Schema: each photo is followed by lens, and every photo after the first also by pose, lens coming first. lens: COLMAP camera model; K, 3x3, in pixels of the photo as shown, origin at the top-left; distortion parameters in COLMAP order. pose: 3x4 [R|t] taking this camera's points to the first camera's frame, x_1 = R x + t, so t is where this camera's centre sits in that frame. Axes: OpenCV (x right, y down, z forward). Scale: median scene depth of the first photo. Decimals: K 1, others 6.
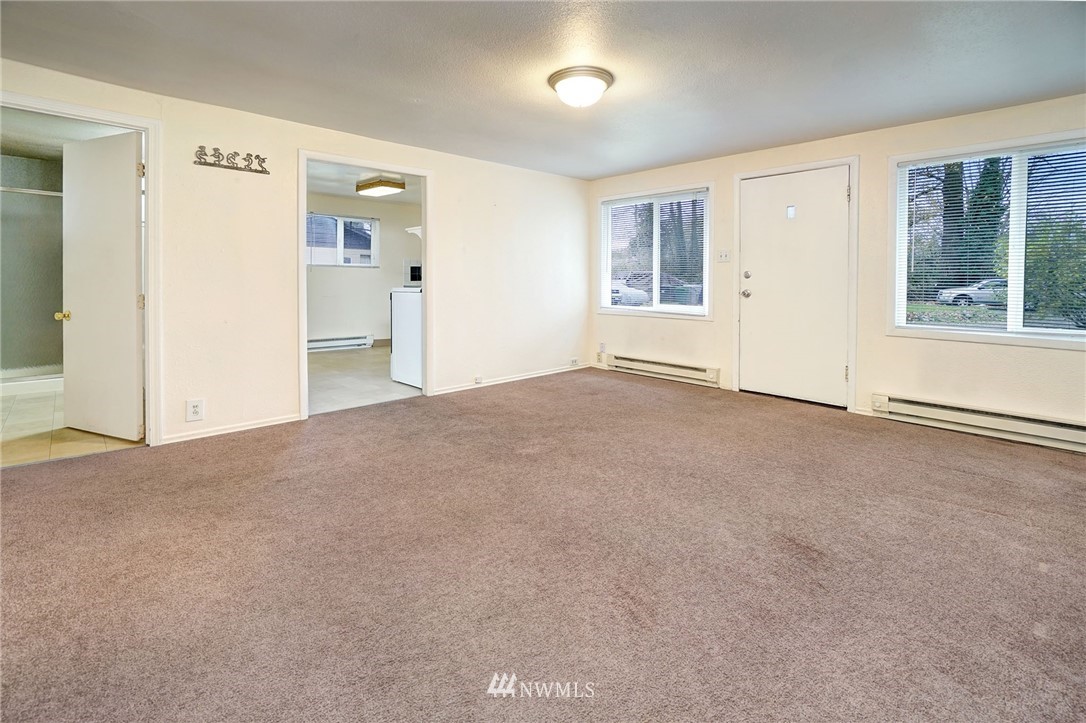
lens RADIAL K [[505.5, 0, 546.1], [0, 505.5, 324.7], [0, 0, 1]] dist [-0.002195, -0.000494]
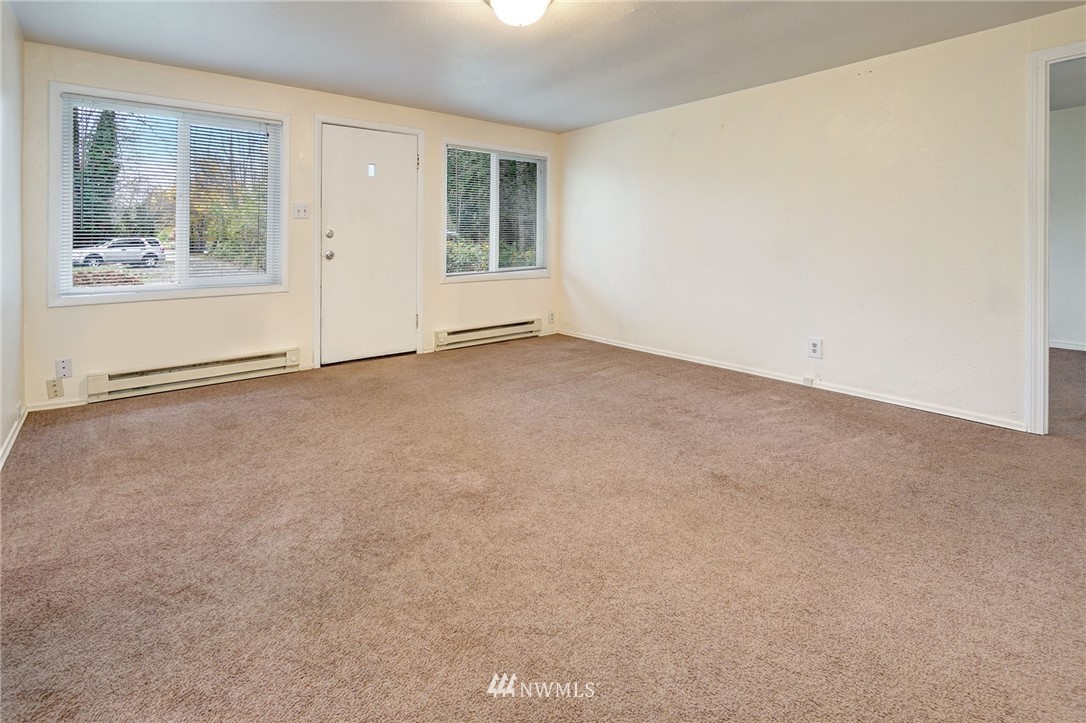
lens RADIAL K [[505.5, 0, 546.1], [0, 505.5, 324.7], [0, 0, 1]] dist [-0.002195, -0.000494]
pose [[0.061276, -0.170600, 0.983433, -0.386889], [0.089694, 0.982239, 0.164805, -0.044334], [-0.994083, 0.078110, 0.075490, 0.452260]]
